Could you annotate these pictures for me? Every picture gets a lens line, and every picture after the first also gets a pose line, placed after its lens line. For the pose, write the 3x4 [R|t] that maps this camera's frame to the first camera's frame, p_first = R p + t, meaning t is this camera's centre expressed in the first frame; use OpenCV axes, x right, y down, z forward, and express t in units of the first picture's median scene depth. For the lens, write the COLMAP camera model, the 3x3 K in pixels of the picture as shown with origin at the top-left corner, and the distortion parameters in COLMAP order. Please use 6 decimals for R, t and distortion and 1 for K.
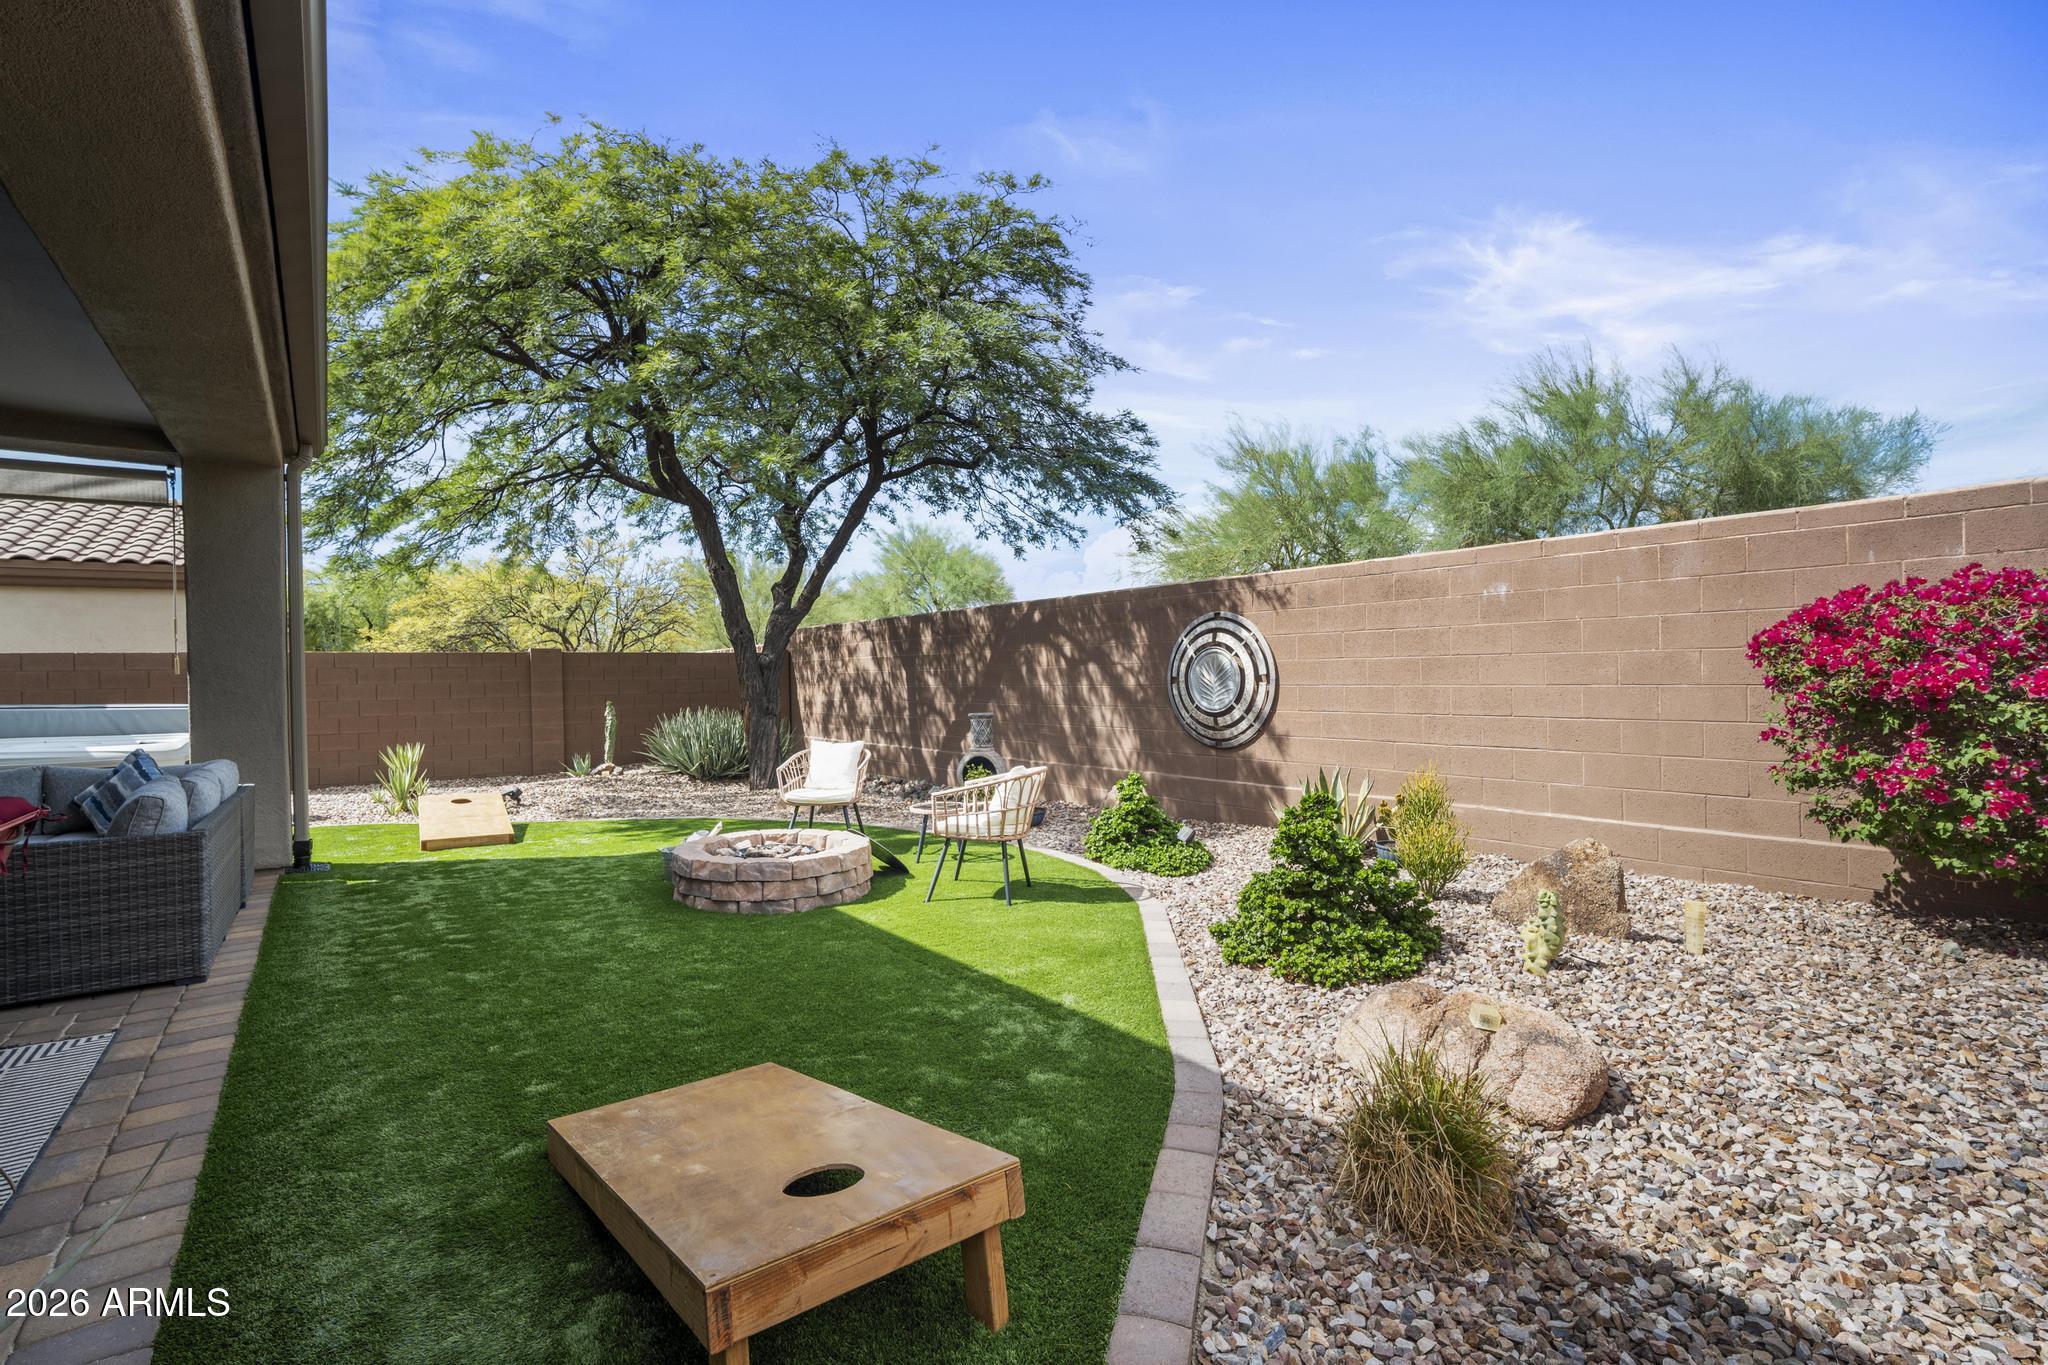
lens RADIAL K [[895.3, 0, 1011.5], [0, 895.3, 679.1], [0, 0, 1]] dist [-0.010019, 0.000981]
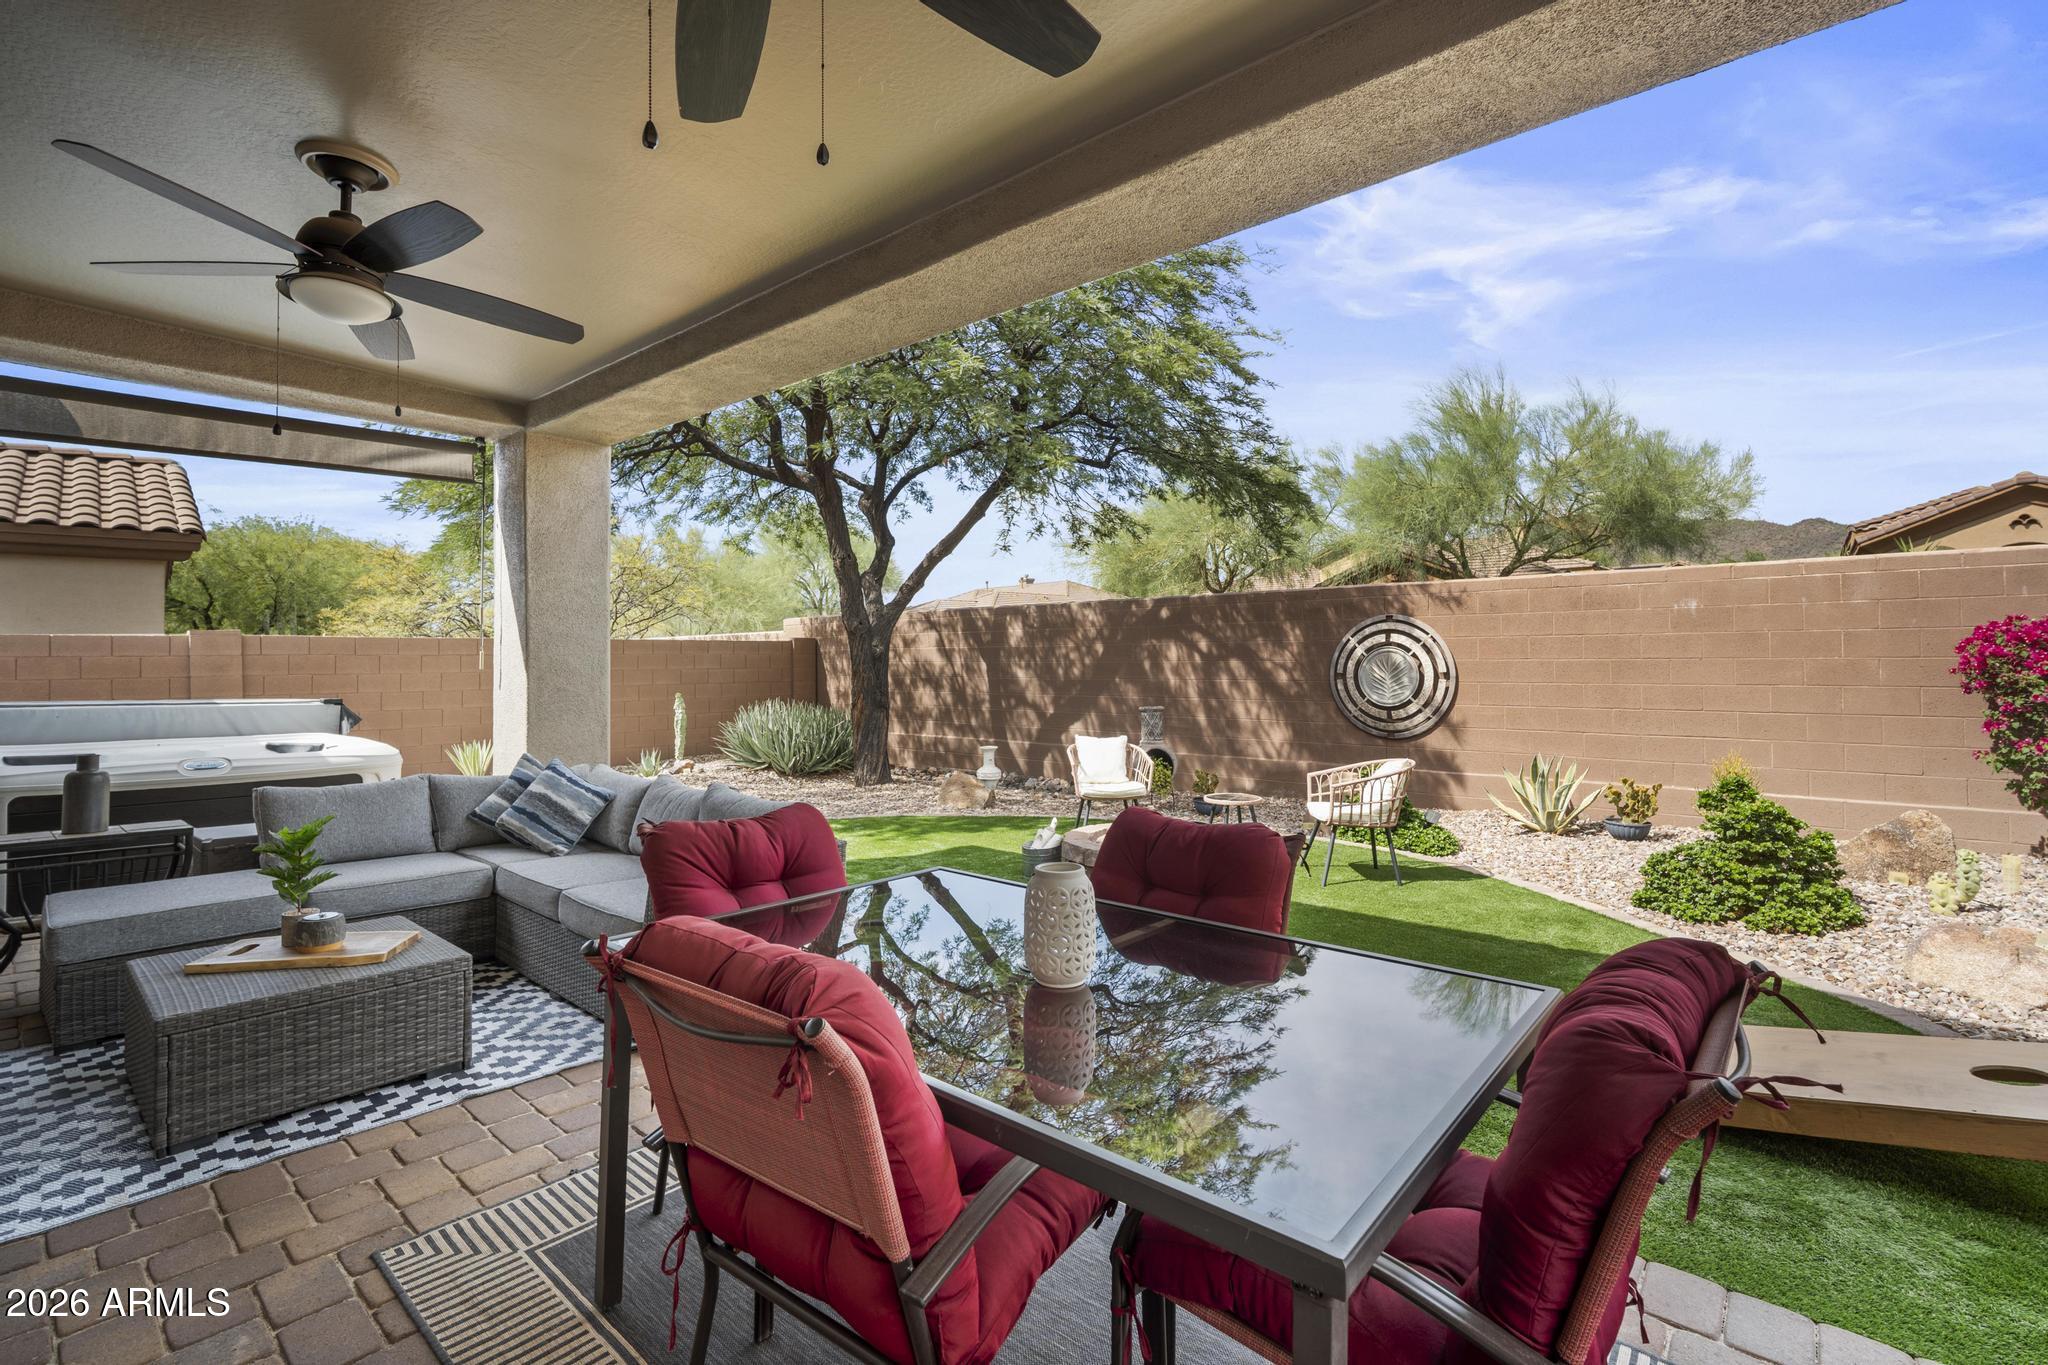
lens RADIAL K [[915.7, 0, 1015.4], [0, 915.7, 656.9], [0, 0, 1]] dist [-0.018304, 0.006189]
pose [[0.980096, 0.007967, 0.198365, -0.388636], [-0.006145, 0.999933, -0.009802, -0.008577], [-0.198430, 0.008388, 0.980079, -0.005851]]
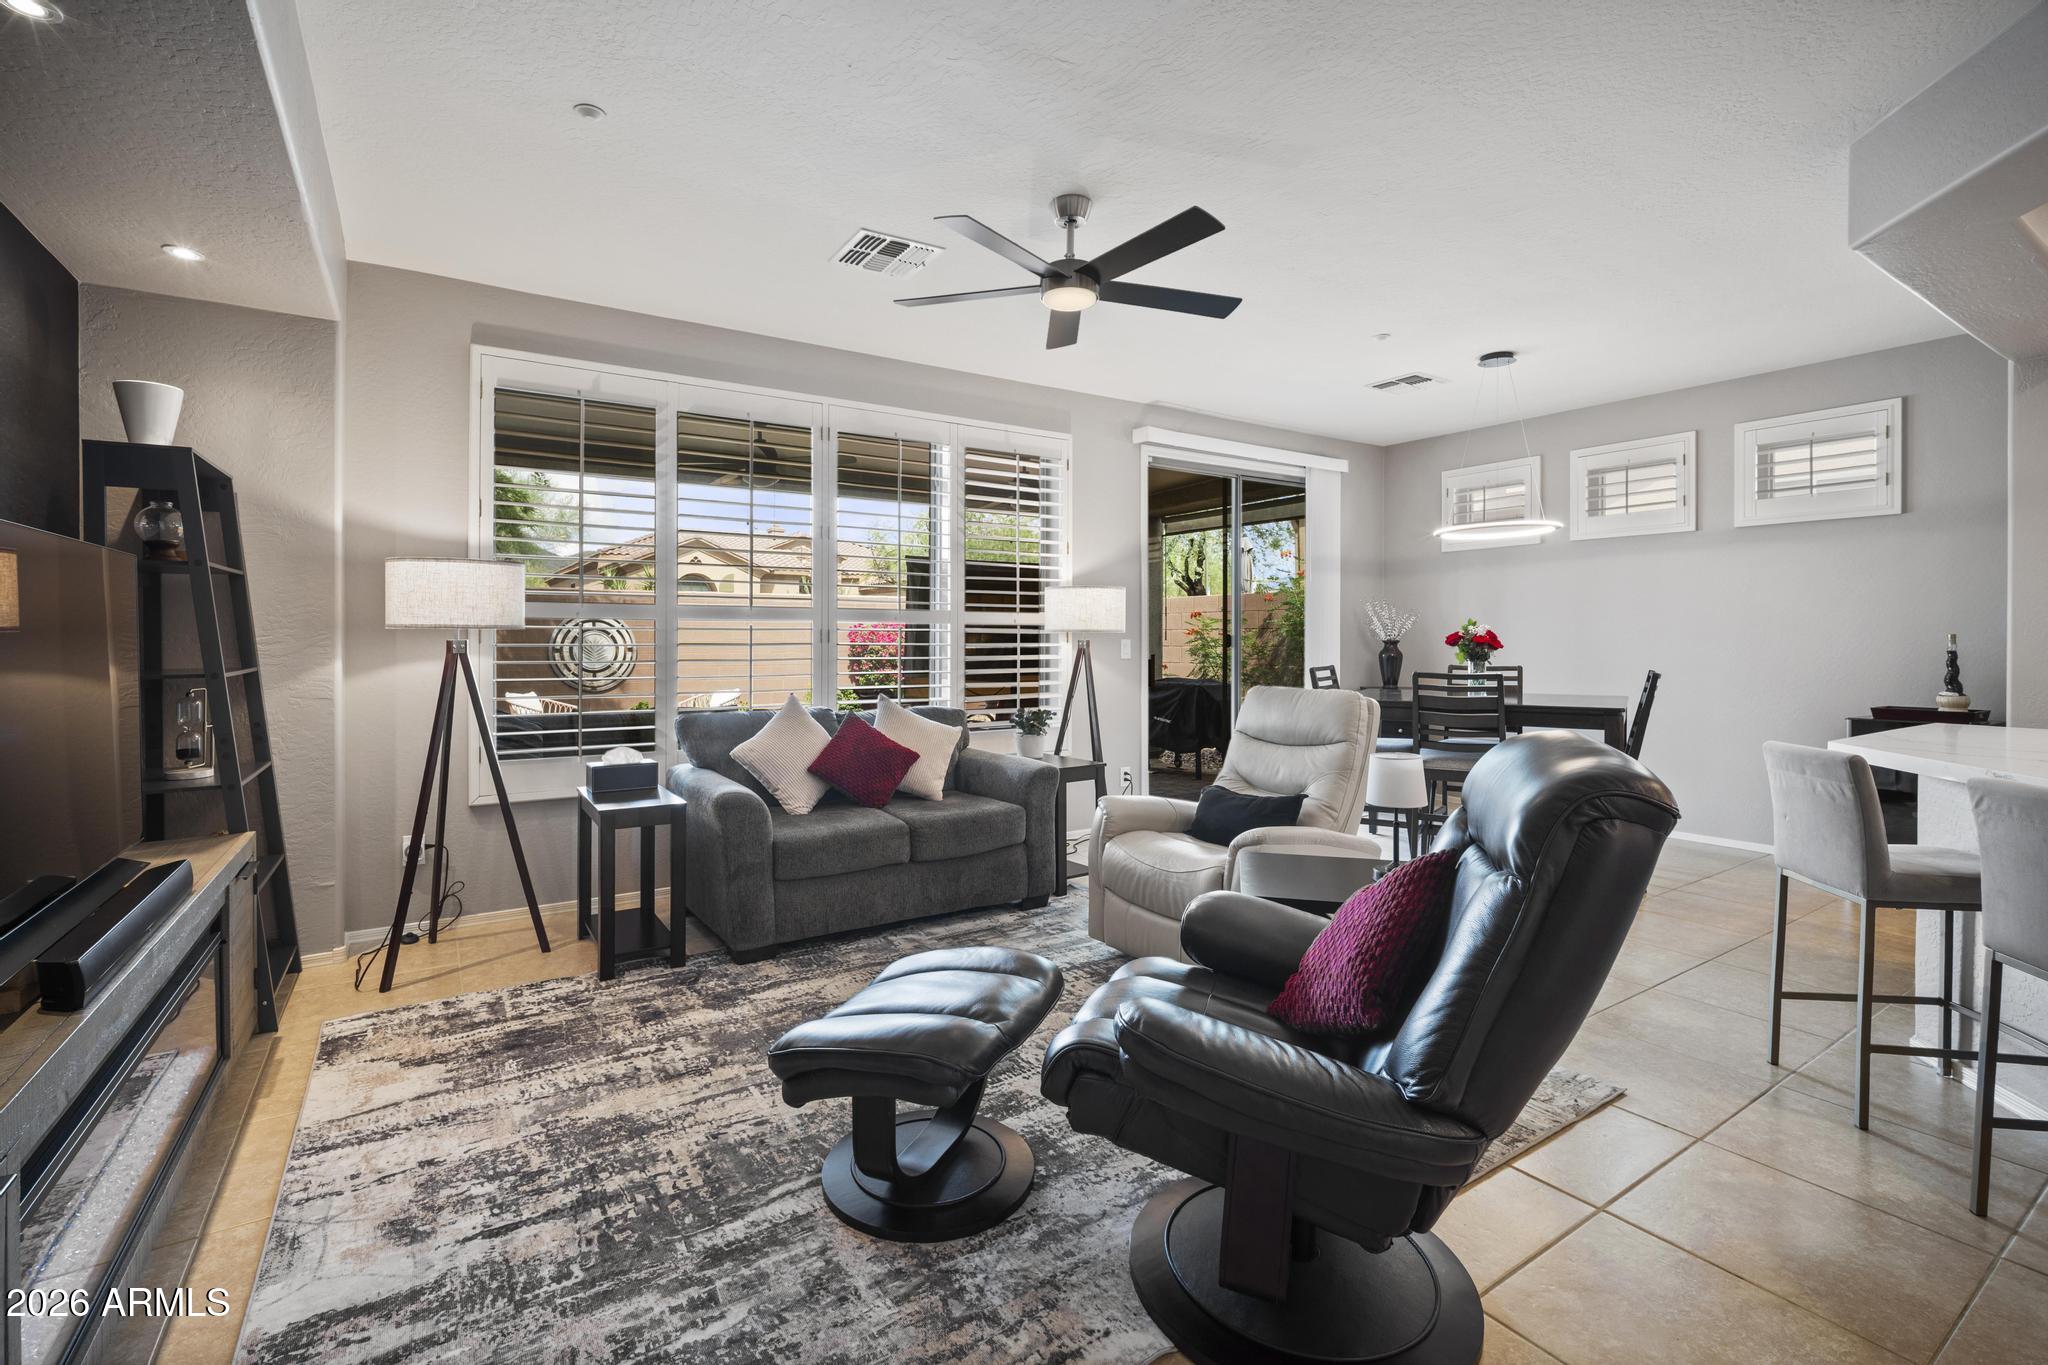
lens RADIAL K [[907.3, 0, 997.5], [0, 907.3, 650.2], [0, 0, 1]] dist [-0.002917, 0.000014]
pose [[0.085933, 0.002729, 0.996297, -1.227025], [0.000629, 0.999996, -0.002793, 0.004643], [-0.996301, 0.000867, 0.085931, 0.094229]]
